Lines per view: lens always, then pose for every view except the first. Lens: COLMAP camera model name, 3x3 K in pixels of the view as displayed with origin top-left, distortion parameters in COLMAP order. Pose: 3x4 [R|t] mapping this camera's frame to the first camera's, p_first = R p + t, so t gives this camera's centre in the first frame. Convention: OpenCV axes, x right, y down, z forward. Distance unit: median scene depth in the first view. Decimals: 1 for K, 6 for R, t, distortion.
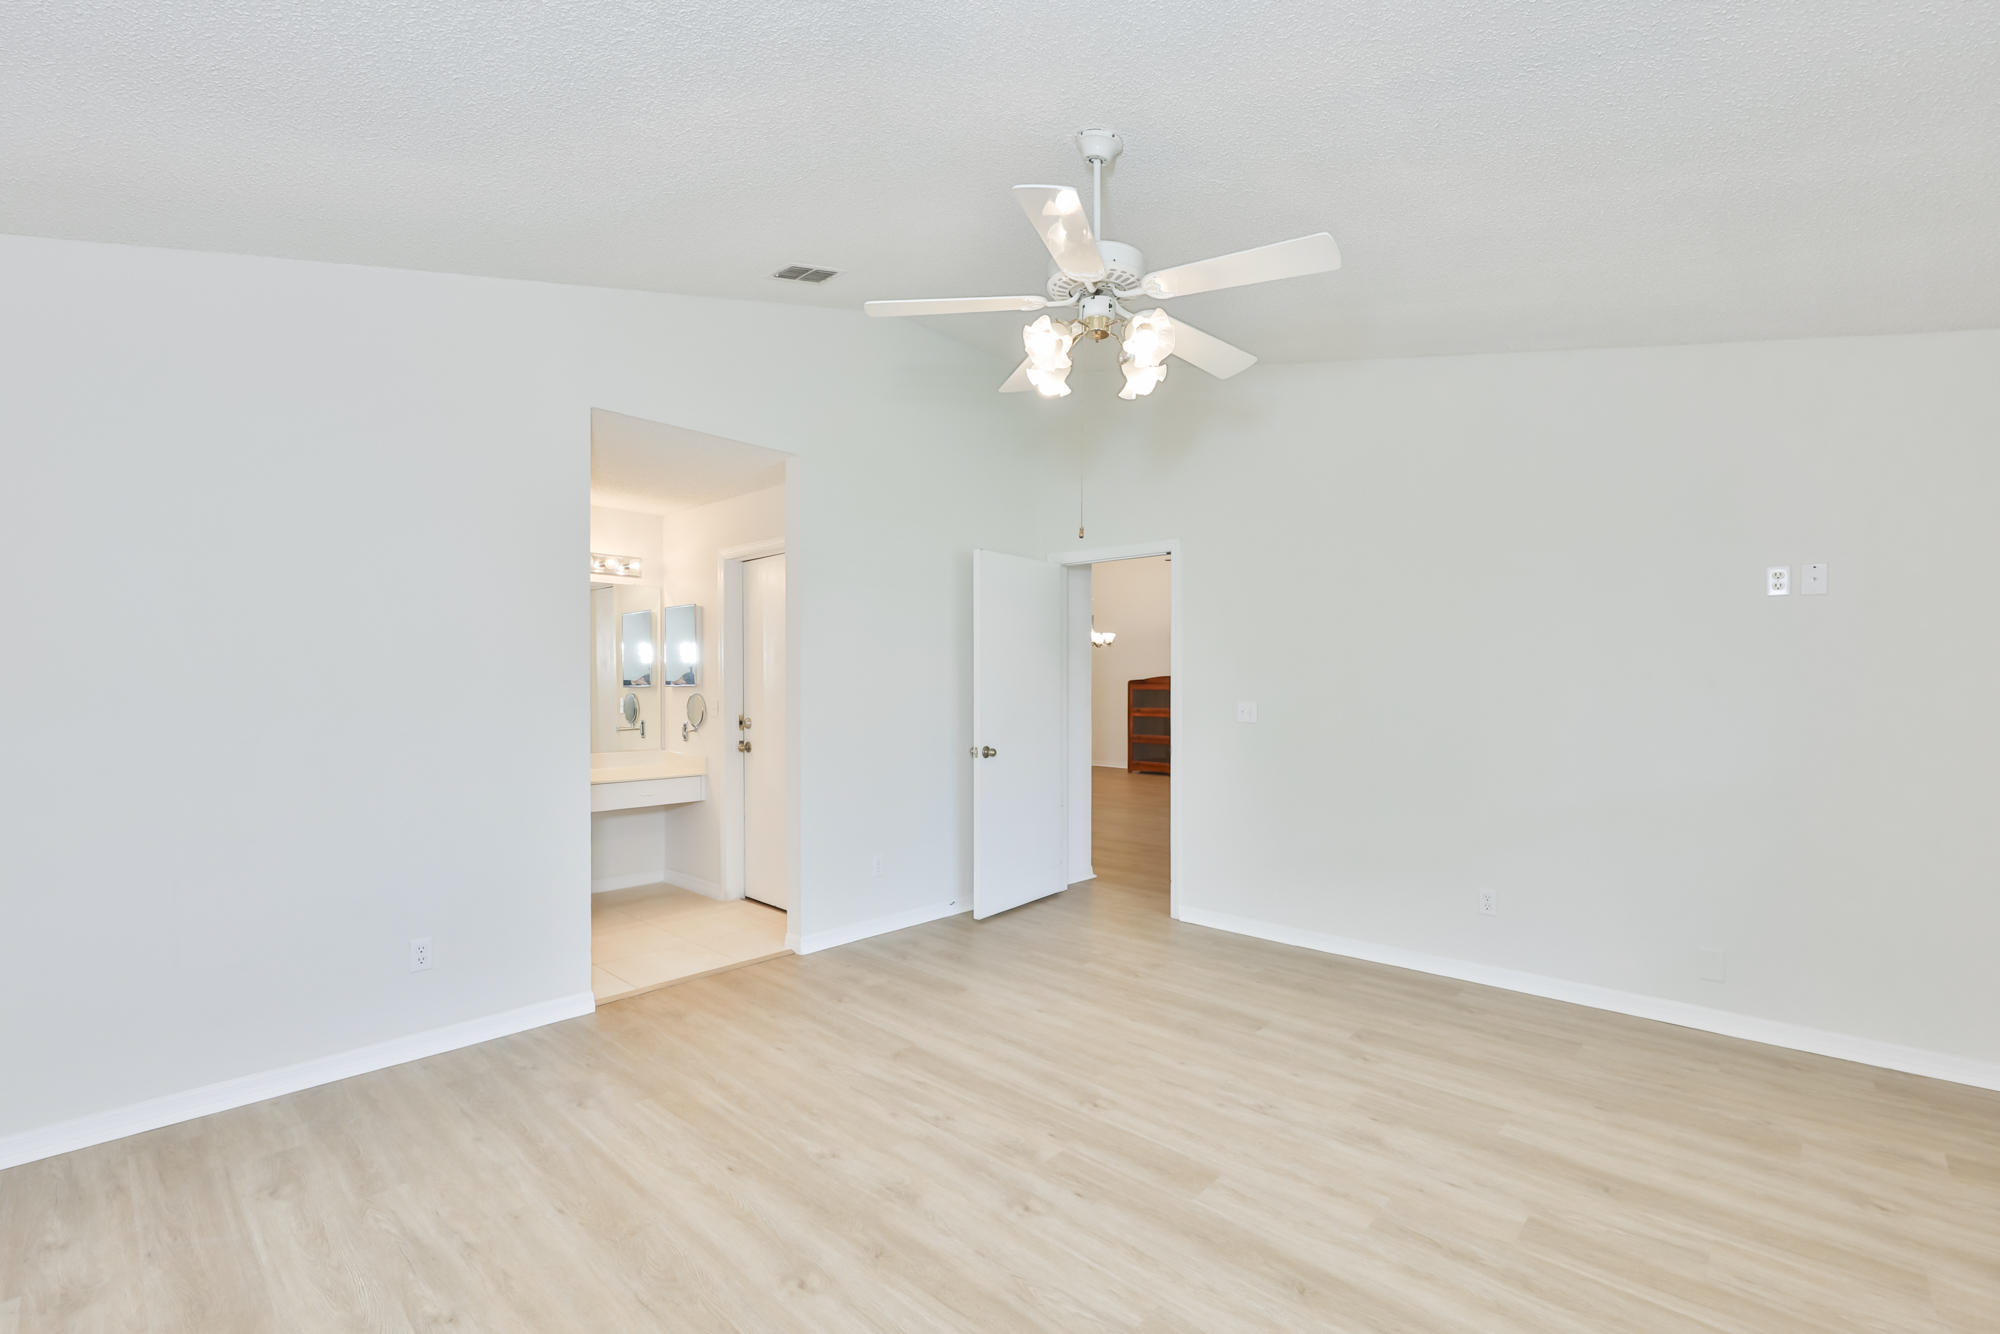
lens RADIAL K [[867.8, 0, 988.7], [0, 867.8, 678.0], [0, 0, 1]] dist [-0.010150, 0.002461]
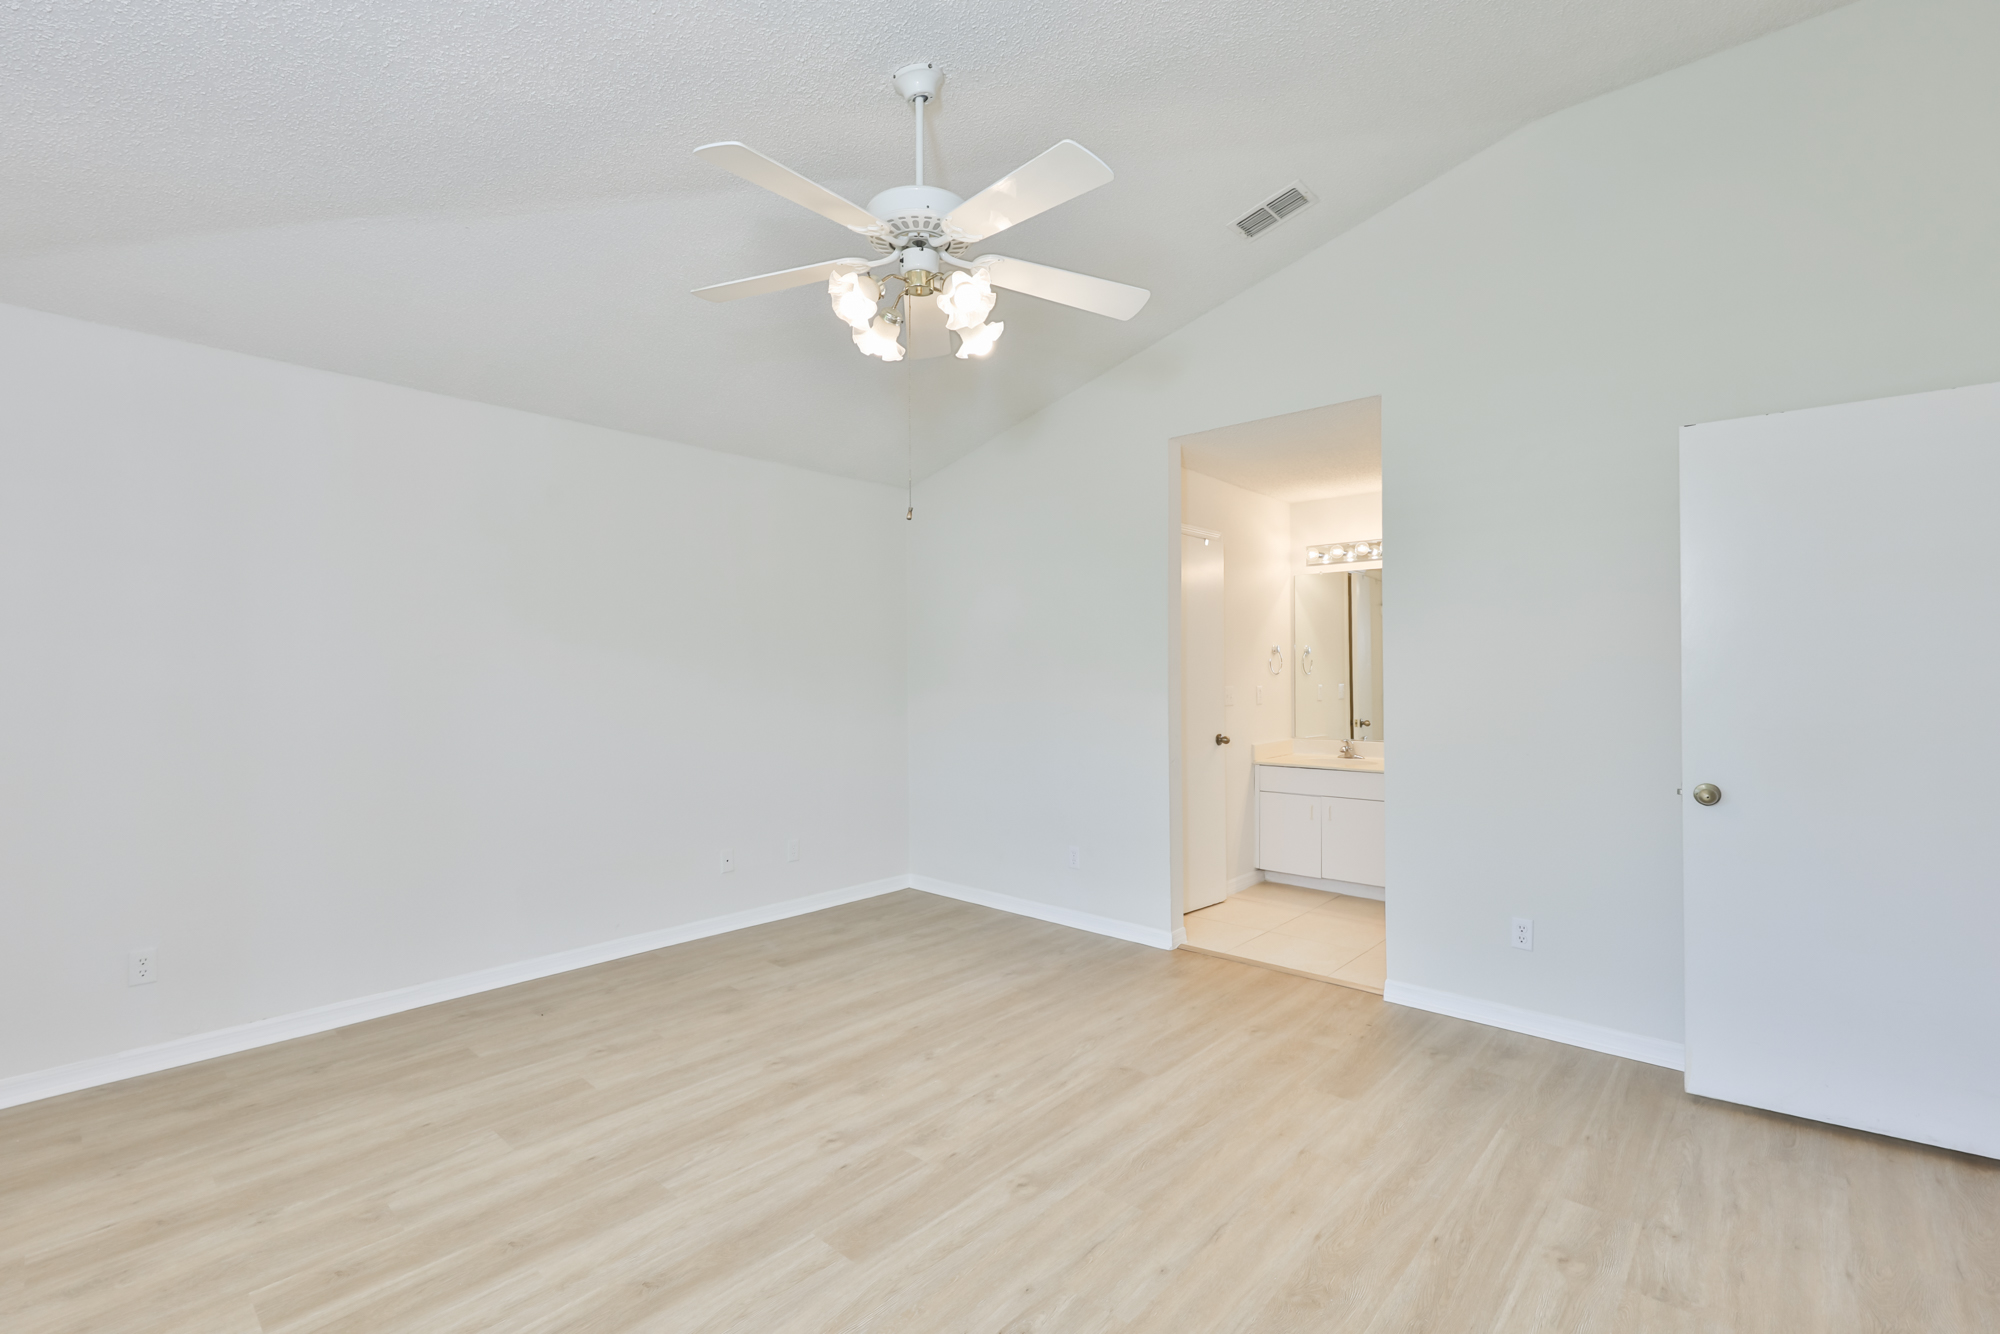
lens RADIAL K [[867.8, 0, 987.8], [0, 867.8, 675.1], [0, 0, 1]] dist [-0.010150, 0.002461]
pose [[0.018404, 0.003223, -0.999825, 0.967451], [0.014821, 0.999884, 0.003496, 0.001318], [0.999721, -0.014883, 0.018354, 0.977719]]
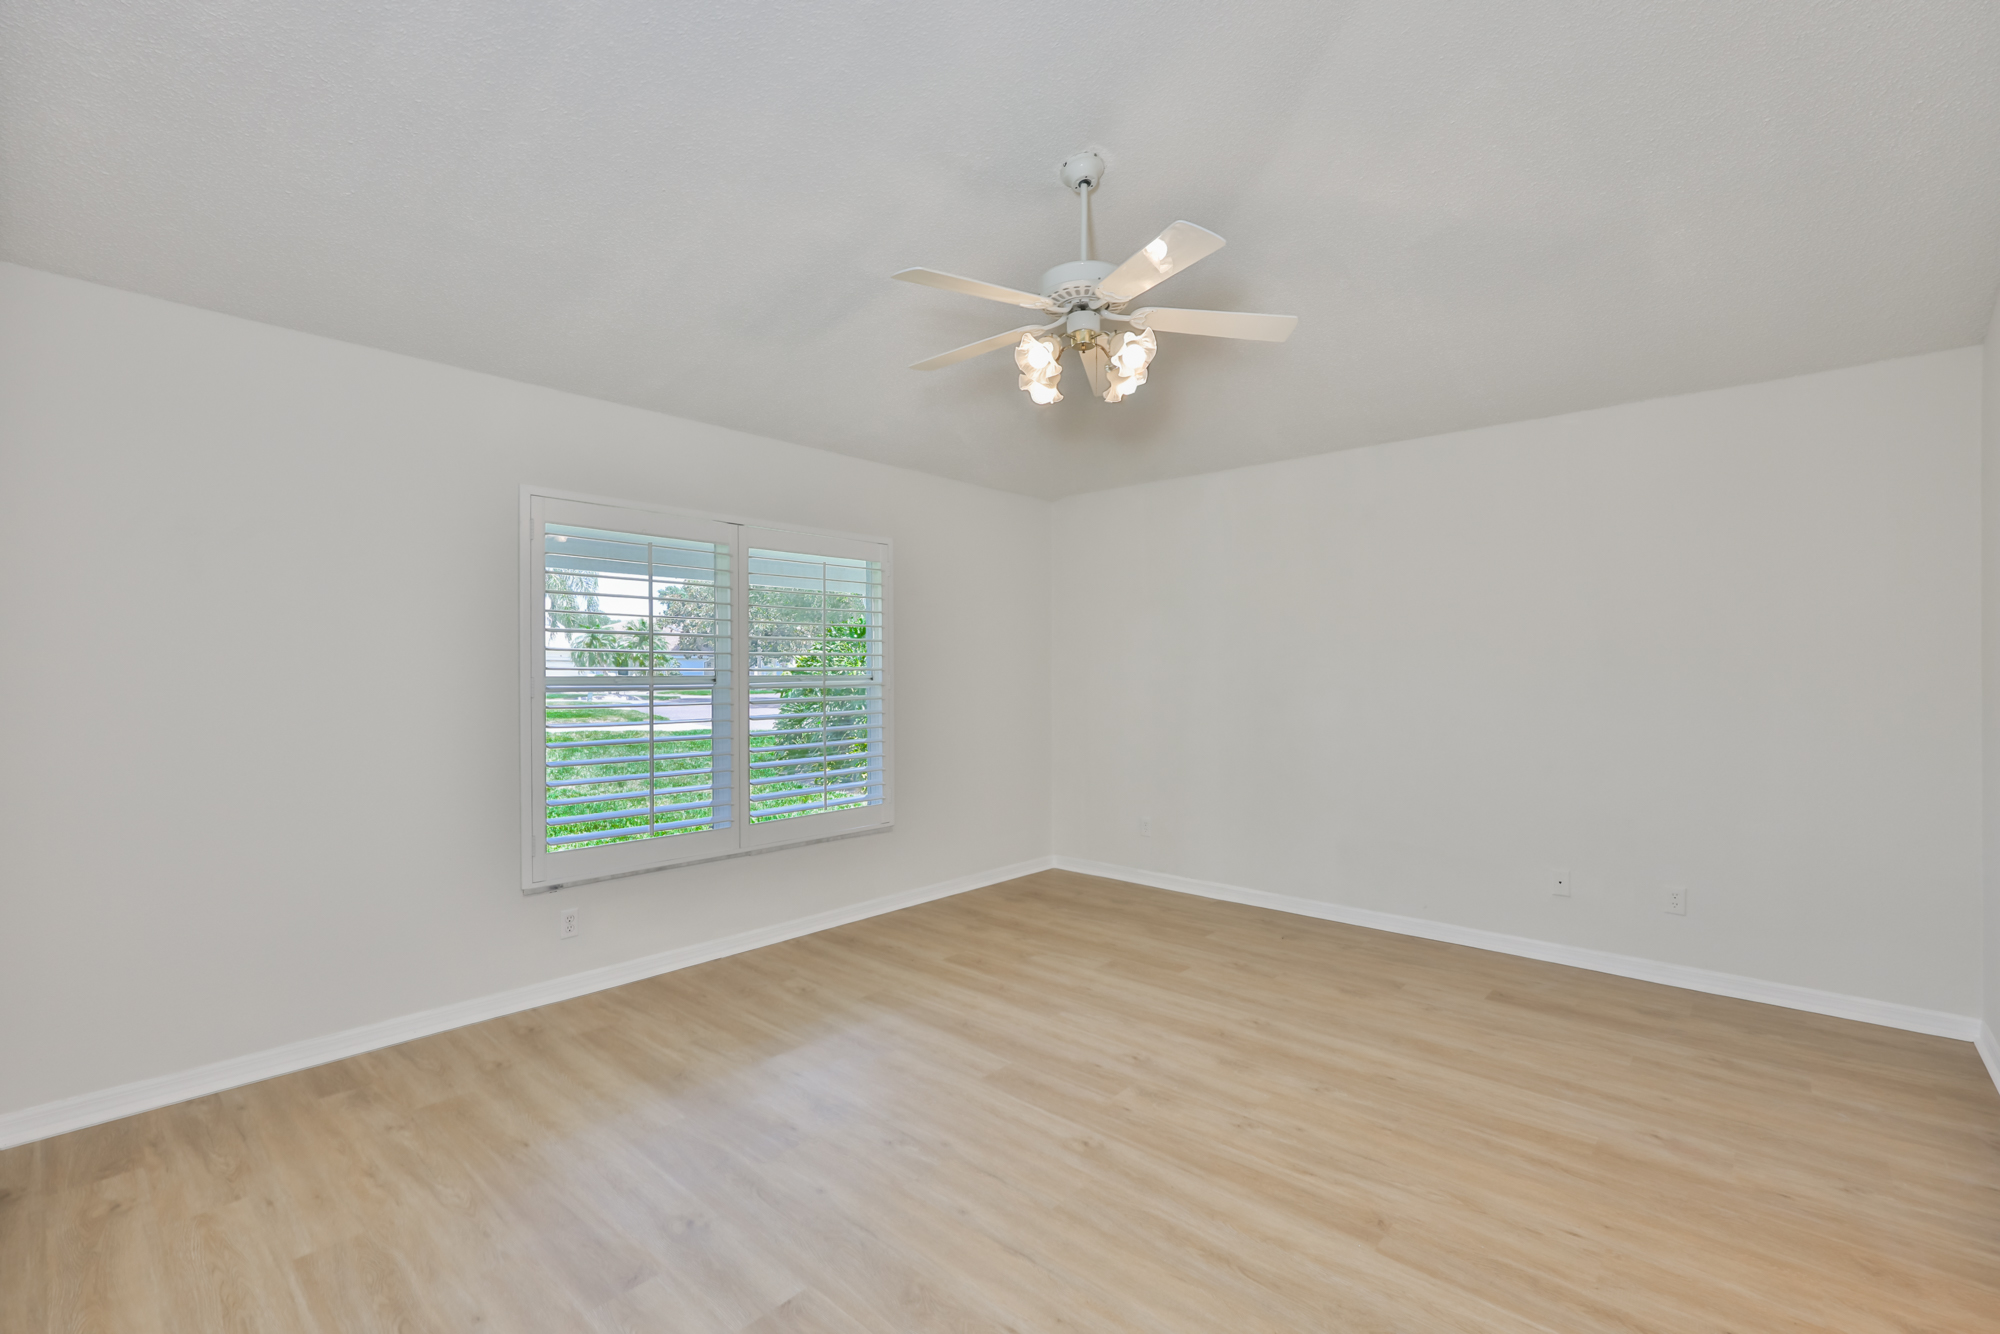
lens RADIAL K [[867.8, 0, 1019.6], [0, 867.8, 663.5], [0, 0, 1]] dist [-0.010150, 0.002461]
pose [[-0.998667, 0.003262, -0.051521, 0.239698], [0.004095, 0.999863, -0.016067, 0.014275], [0.051462, -0.016256, -0.998543, 1.928634]]
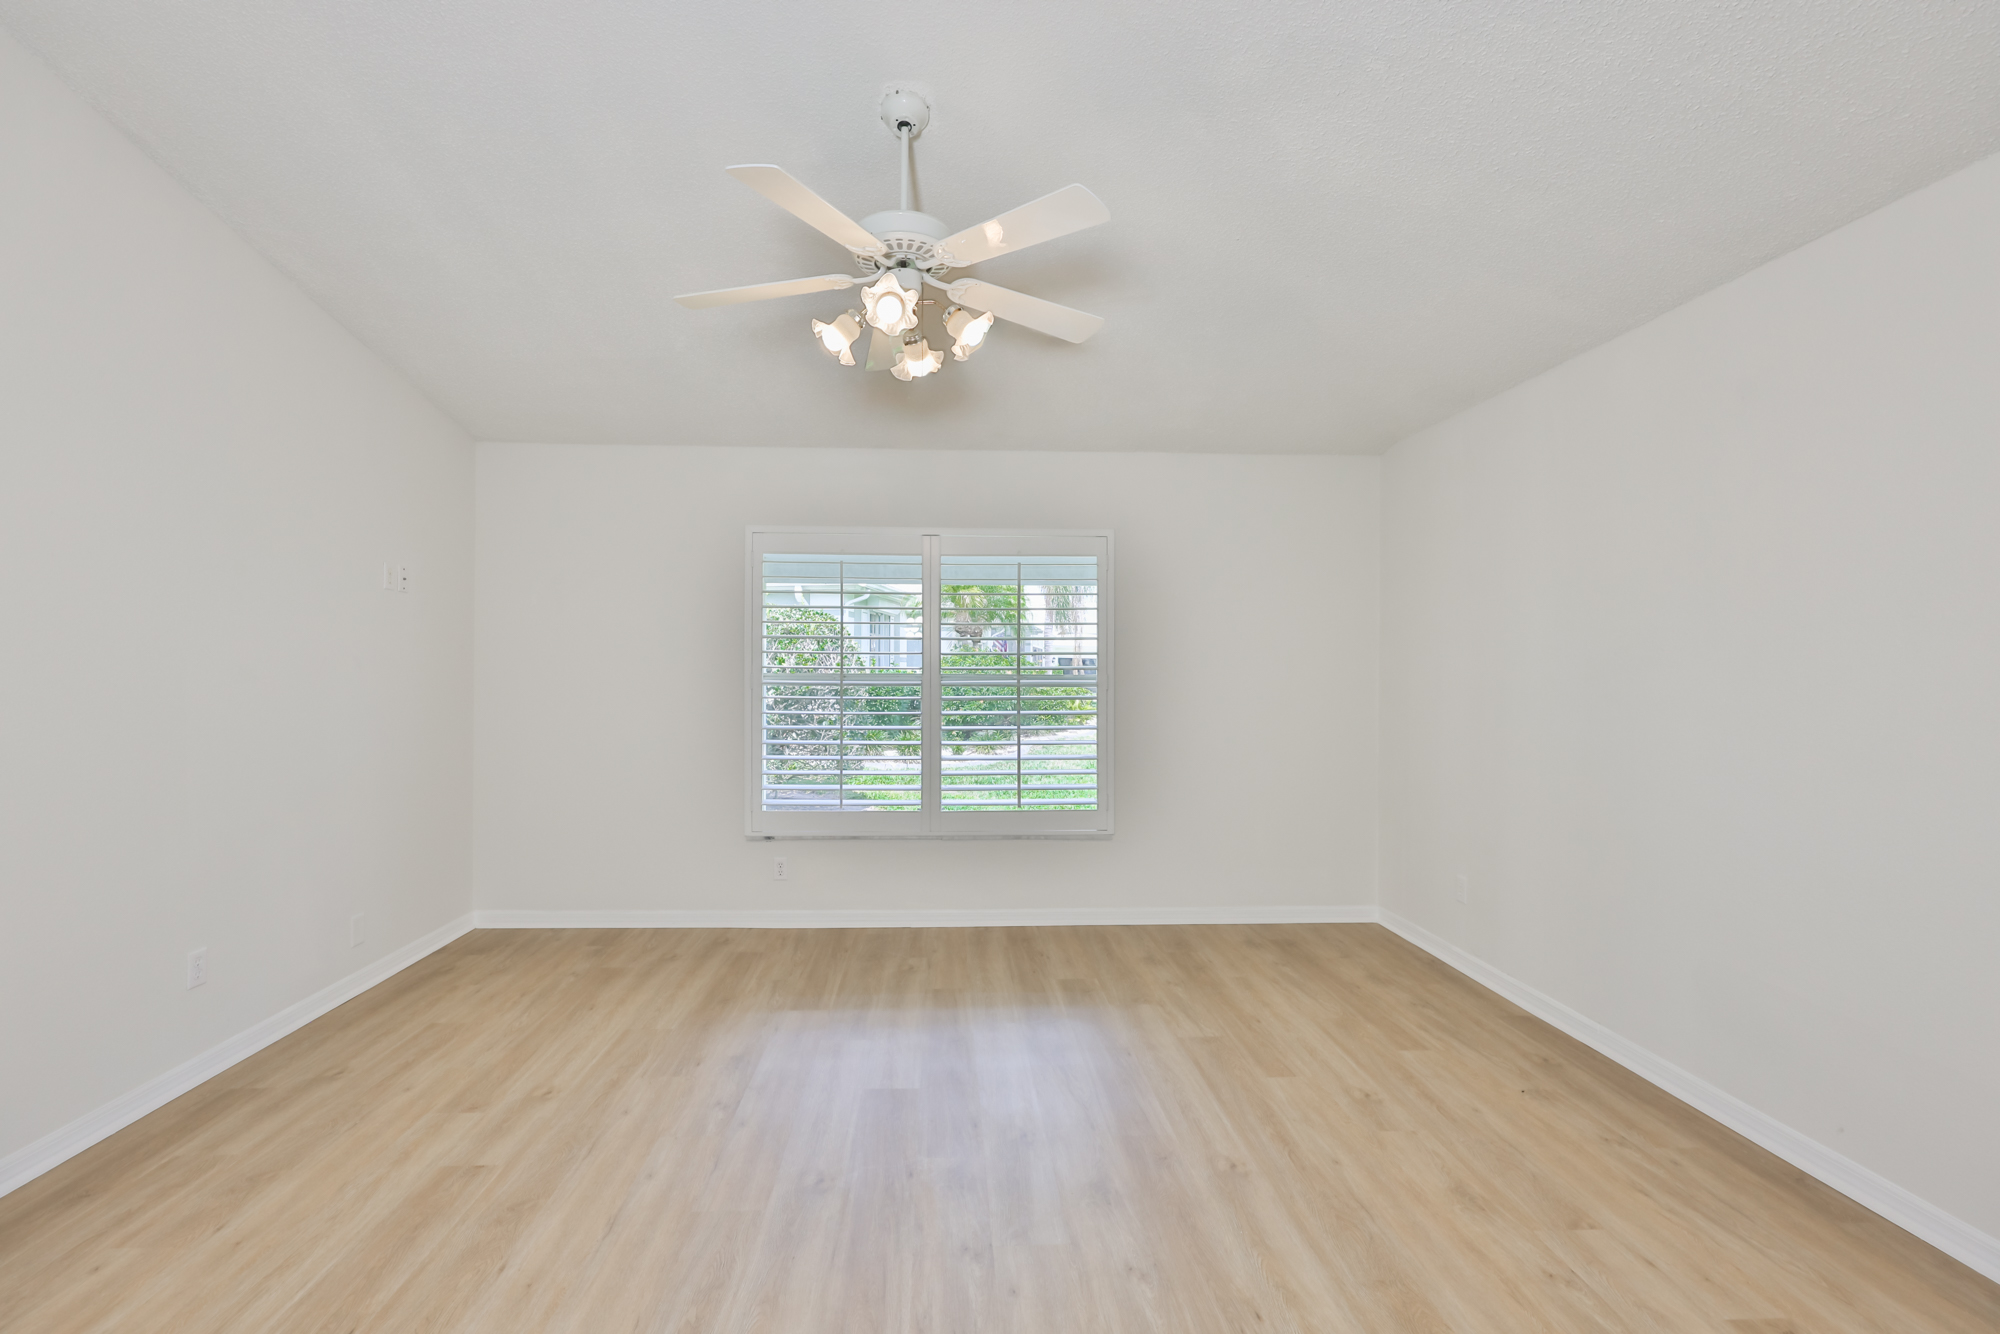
lens RADIAL K [[867.8, 0, 992.1], [0, 867.8, 669.7], [0, 0, 1]] dist [-0.010150, 0.002461]
pose [[-0.734216, -0.003602, 0.678906, -0.567596], [-0.009031, 0.999949, -0.004462, 0.007017], [-0.678855, -0.009407, -0.734212, 1.528252]]
